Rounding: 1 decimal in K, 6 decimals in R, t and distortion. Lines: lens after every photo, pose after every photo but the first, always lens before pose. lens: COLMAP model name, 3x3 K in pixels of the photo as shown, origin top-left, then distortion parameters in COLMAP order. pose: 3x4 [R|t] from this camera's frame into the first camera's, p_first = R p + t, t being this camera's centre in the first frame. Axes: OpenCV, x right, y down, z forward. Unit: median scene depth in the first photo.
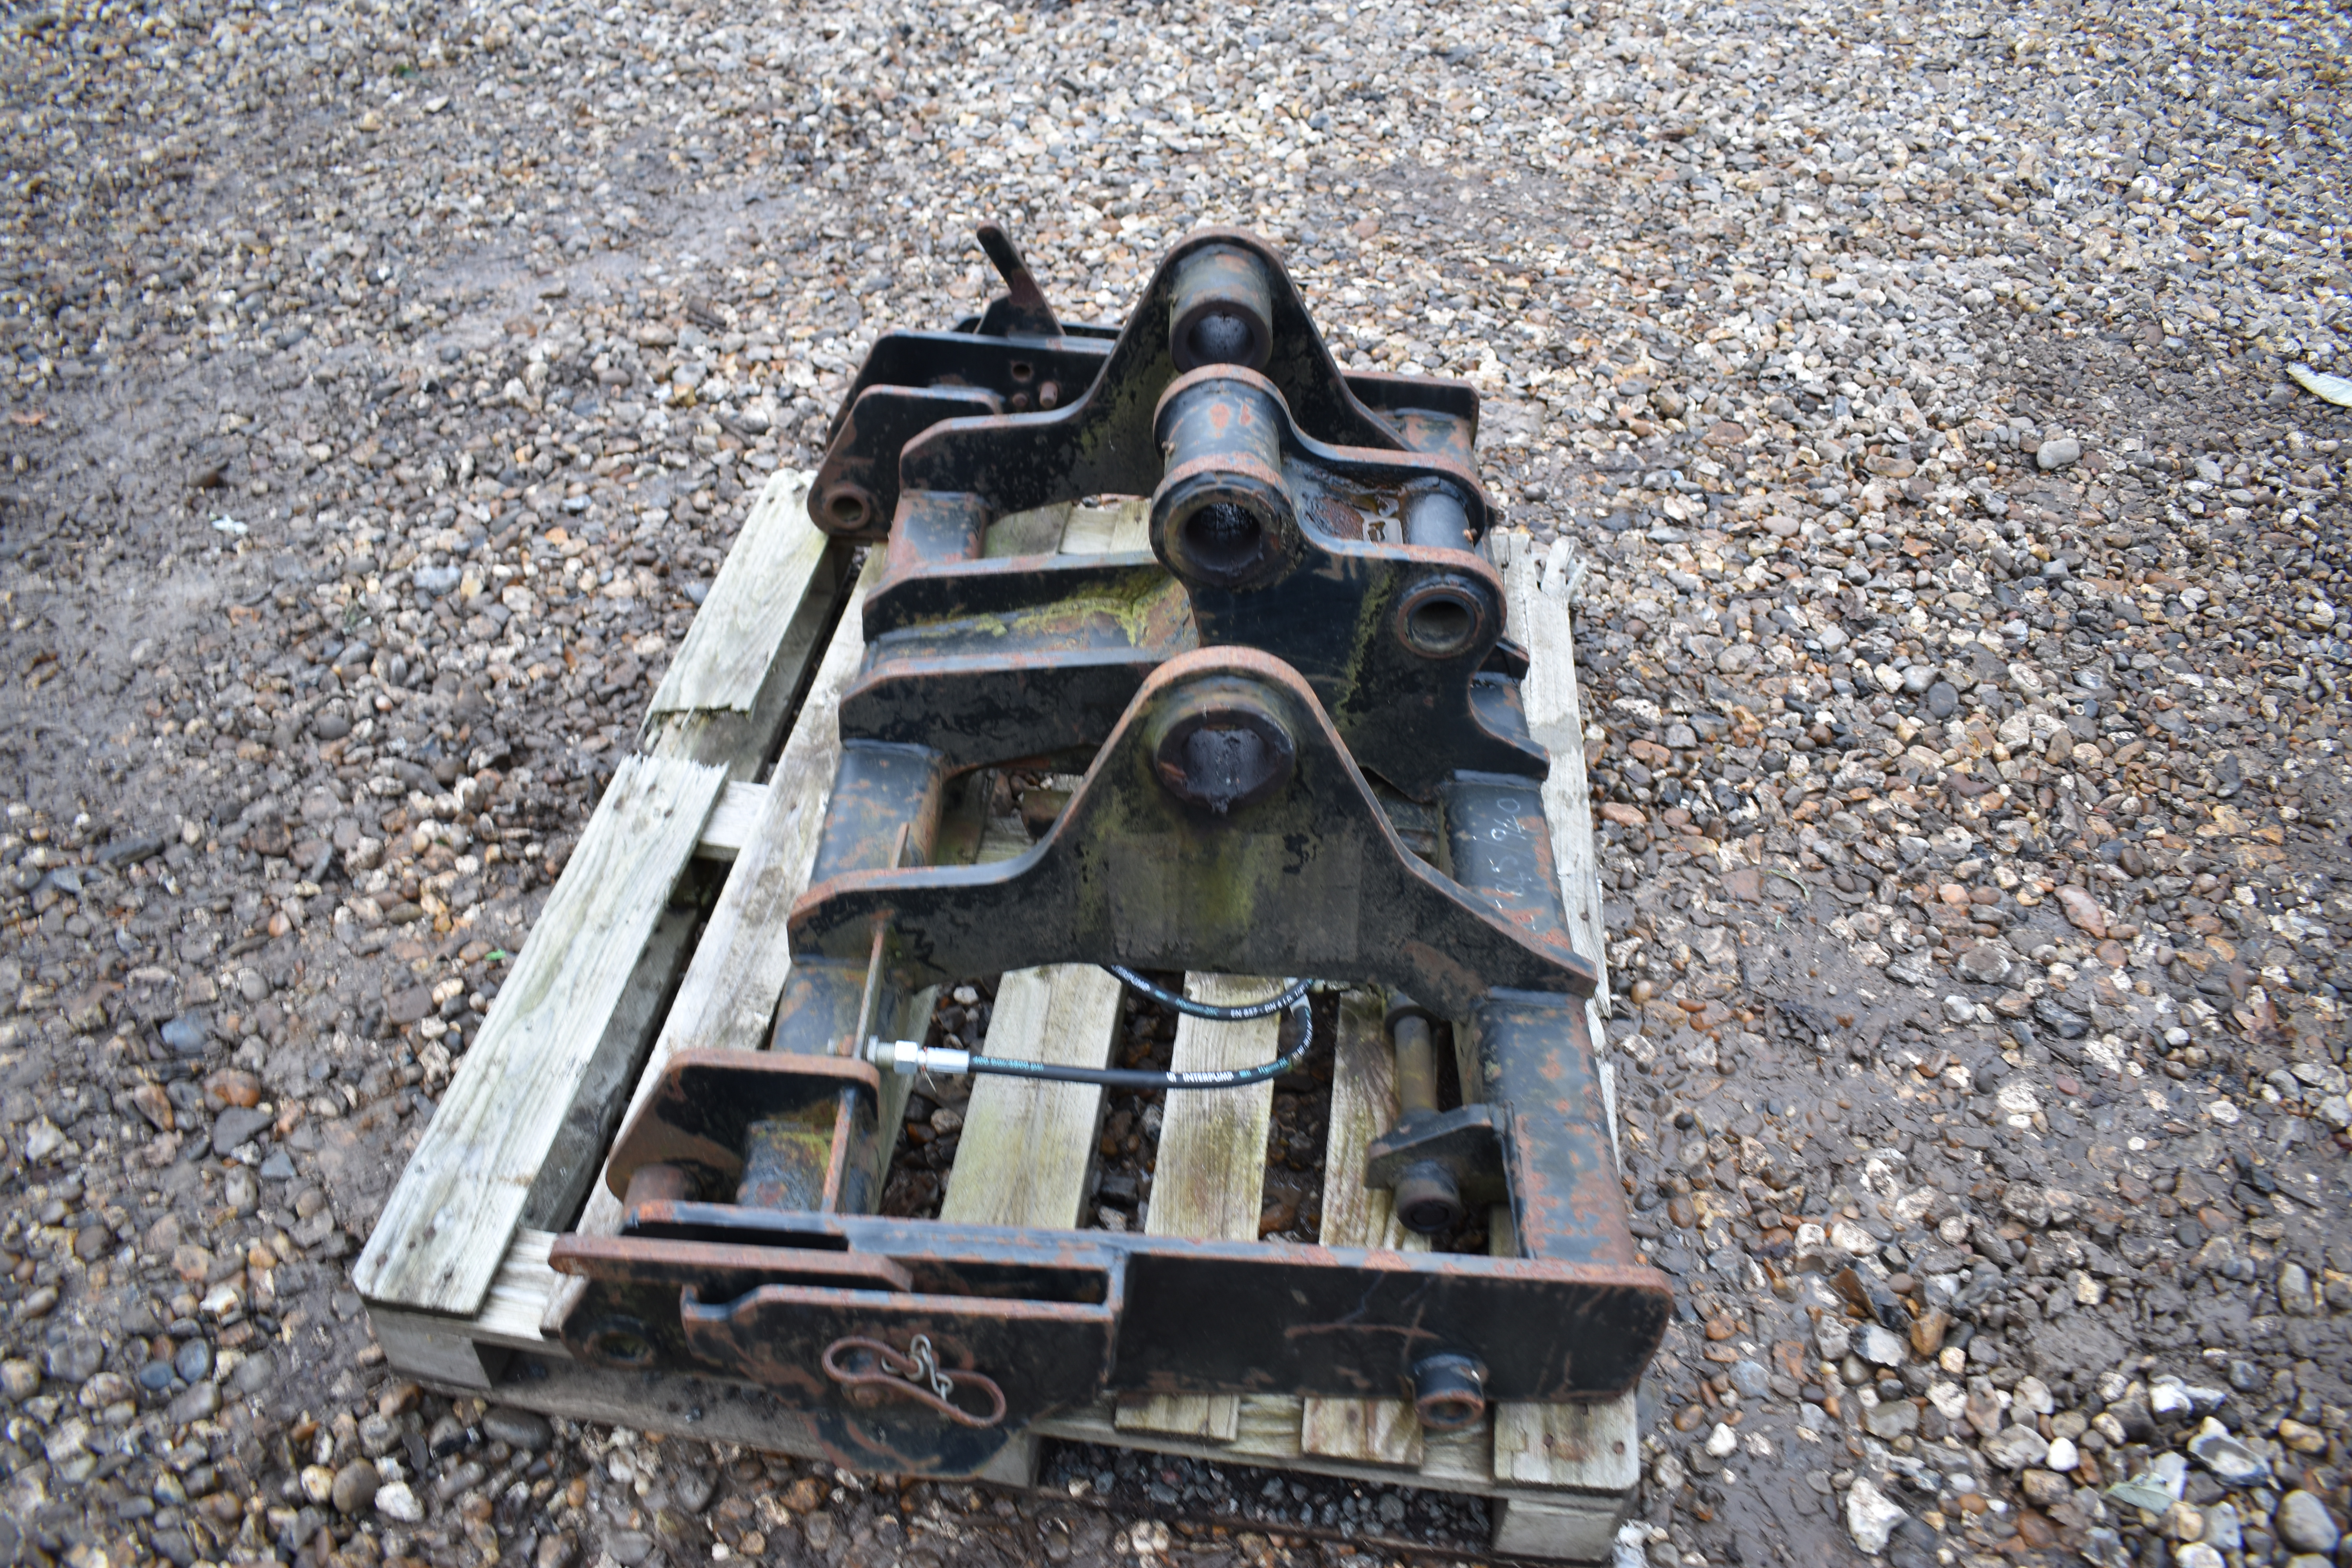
lens RADIAL K [[1827.6, 0, 1170.7], [0, 1827.6, 782.1], [0, 0, 1]] dist [-0.095119, 0.015759]
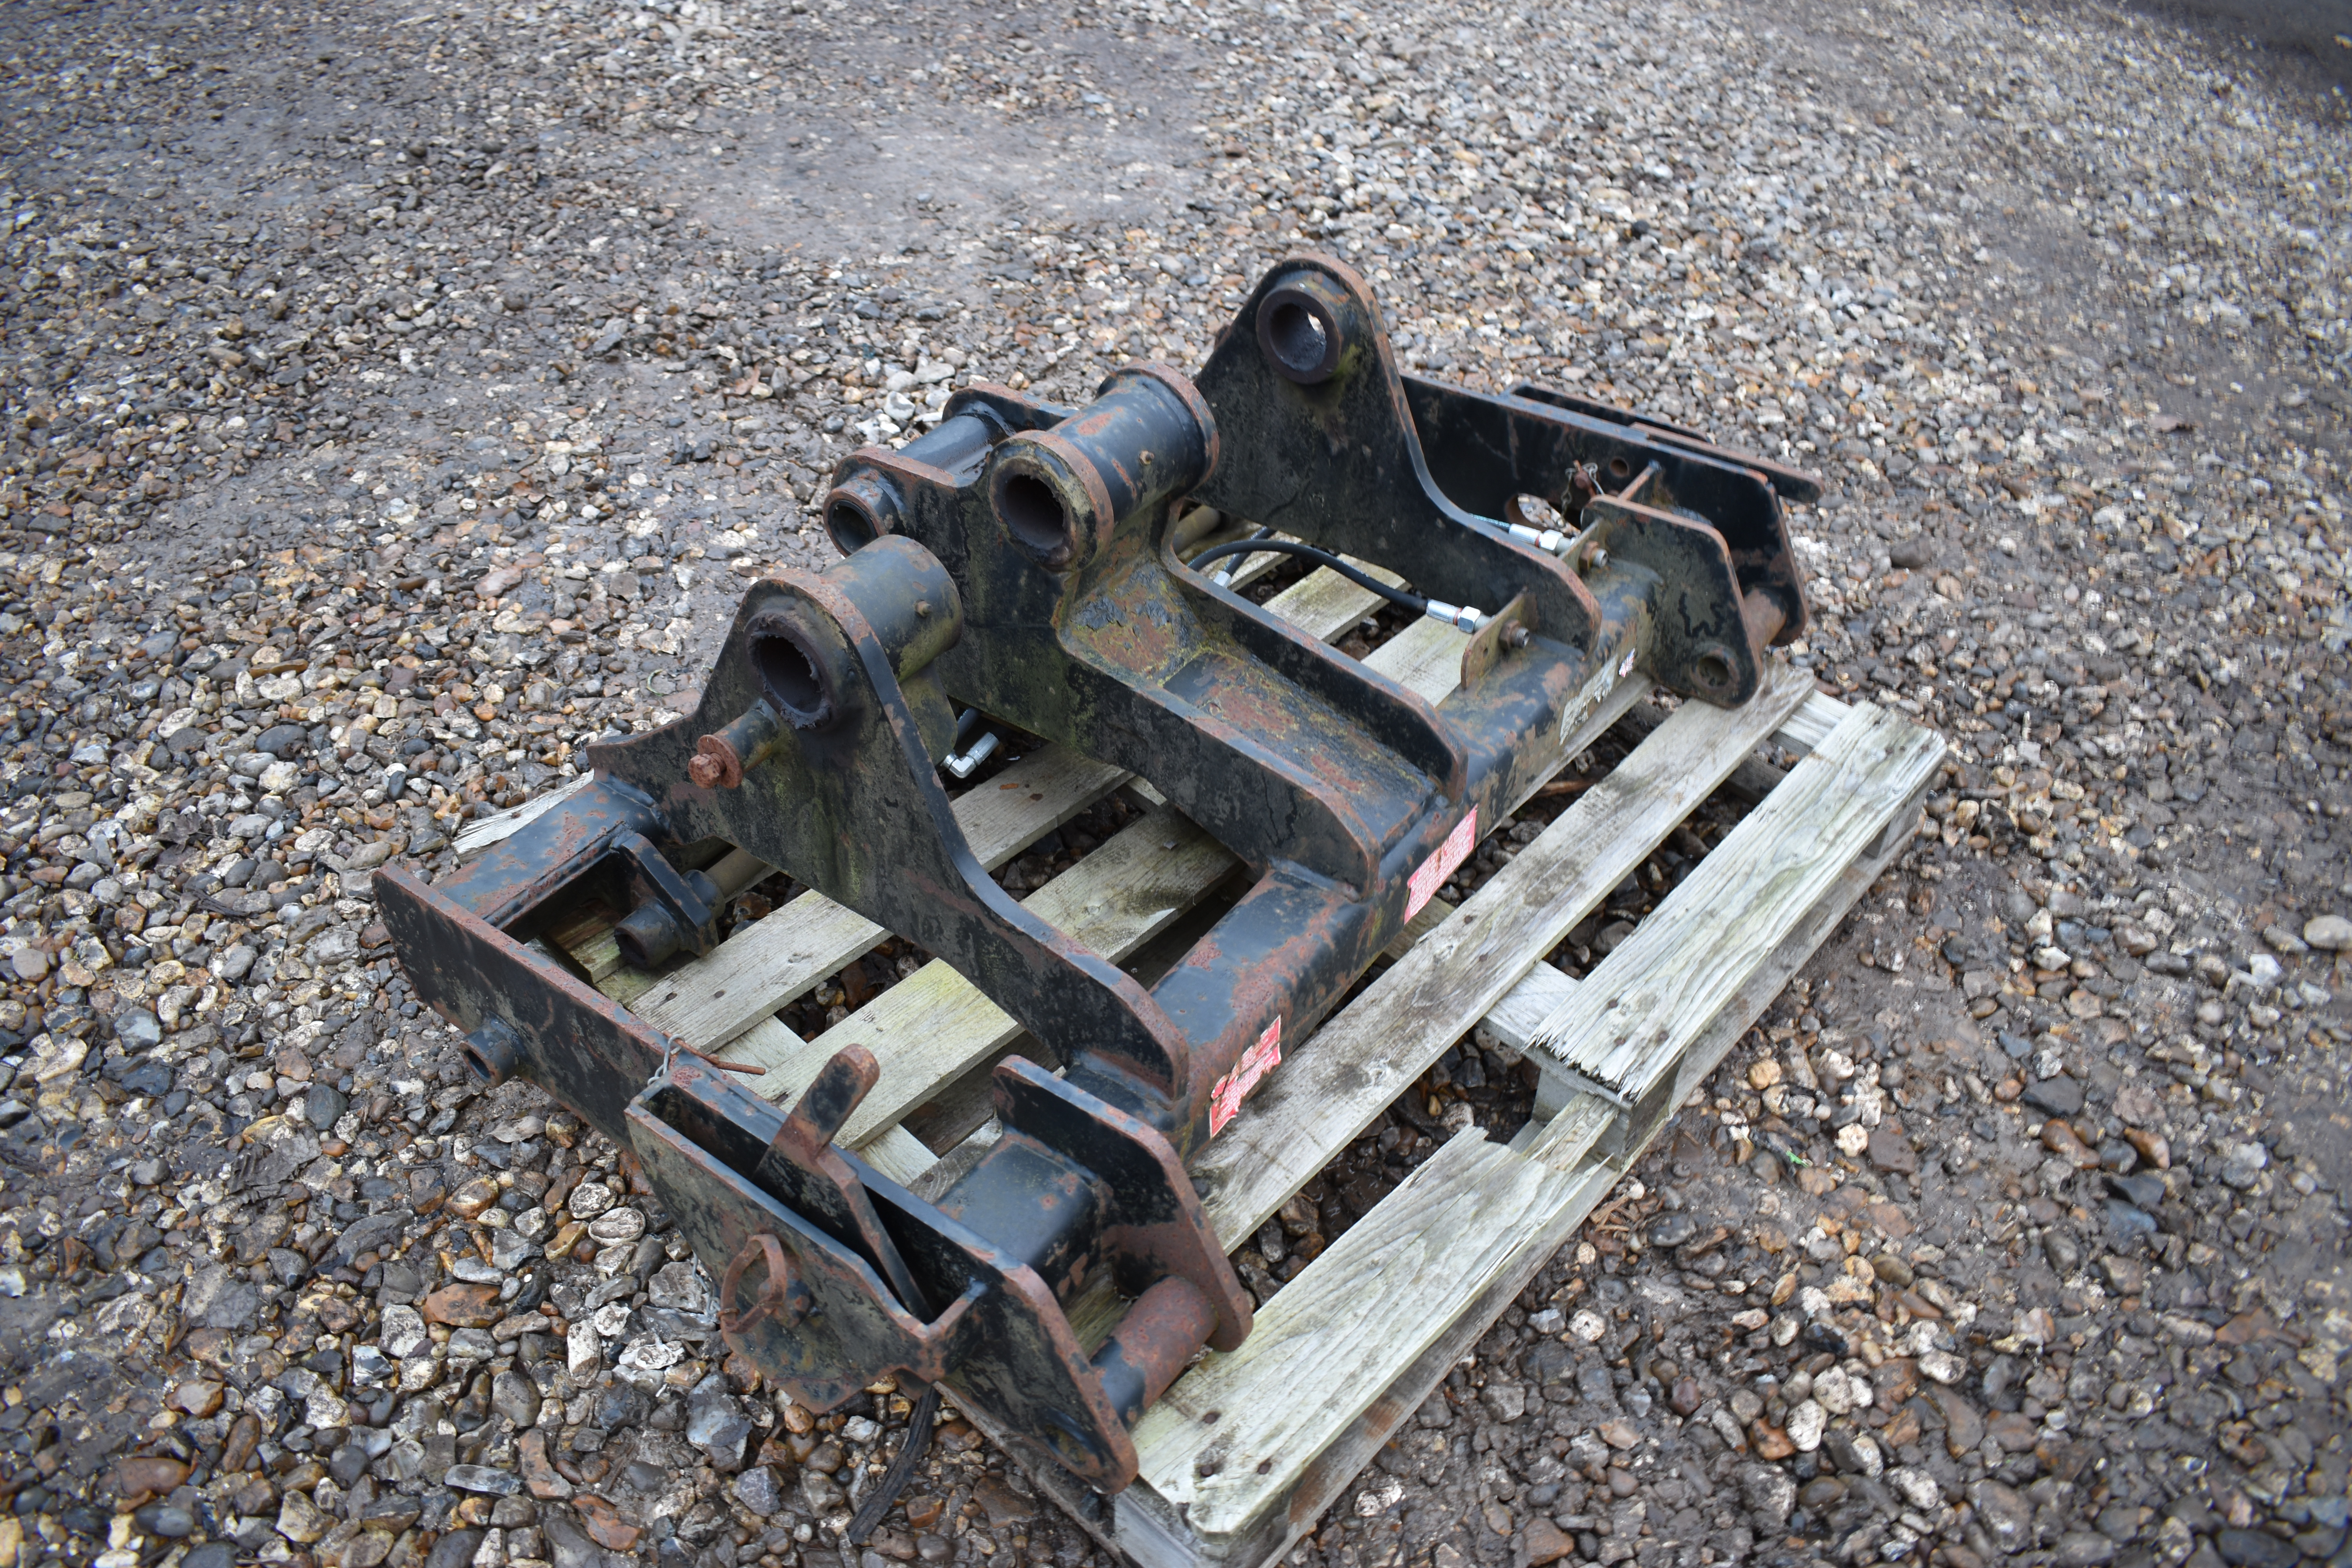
lens RADIAL K [[1827.6, 0, 1165.6], [0, 1827.6, 783.1], [0, 0, 1]] dist [-0.095119, 0.015759]
pose [[-0.817715, -0.409320, 0.404721, -0.332016], [0.346630, 0.211175, 0.913922, -0.723378], [-0.459553, 0.887616, -0.030798, 0.826533]]
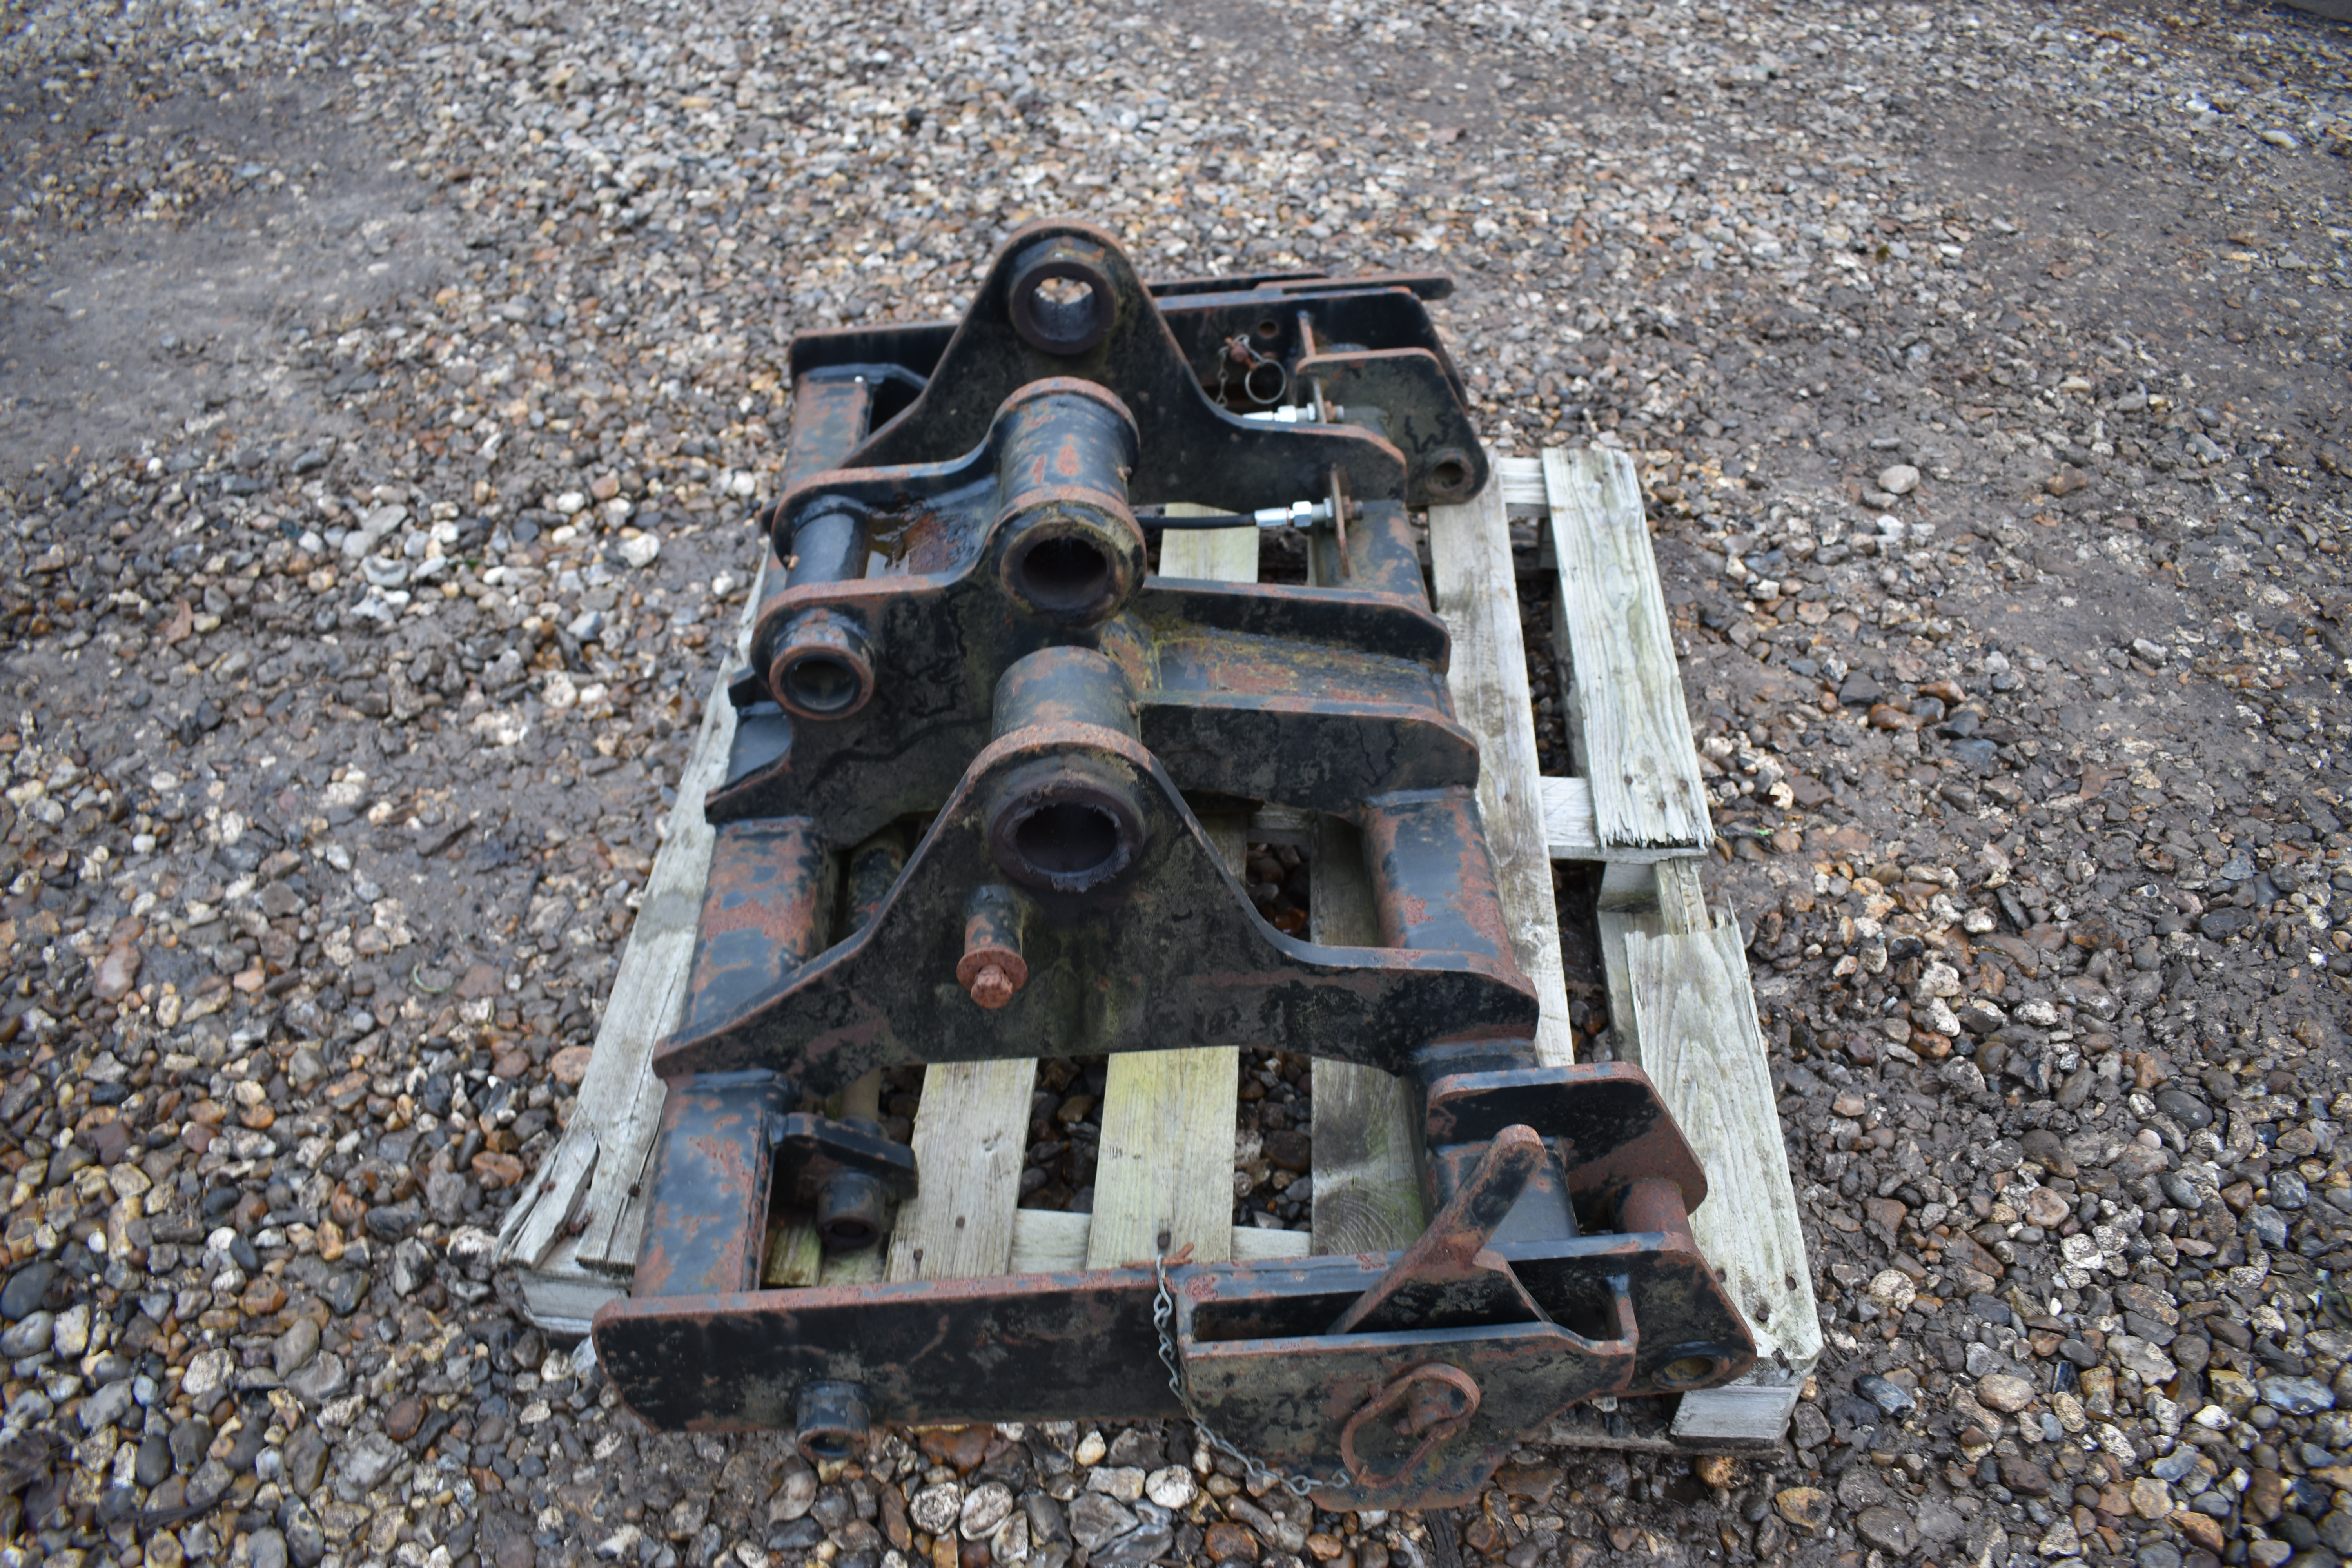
lens RADIAL K [[1827.6, 0, 1172.0], [0, 1827.6, 783.2], [0, 0, 1]] dist [-0.095119, 0.015759]
pose [[-0.997496, 0.021714, -0.067303, 0.027734], [-0.065270, 0.083668, 0.994354, -0.753814], [0.027223, 0.996257, -0.082041, 0.861145]]
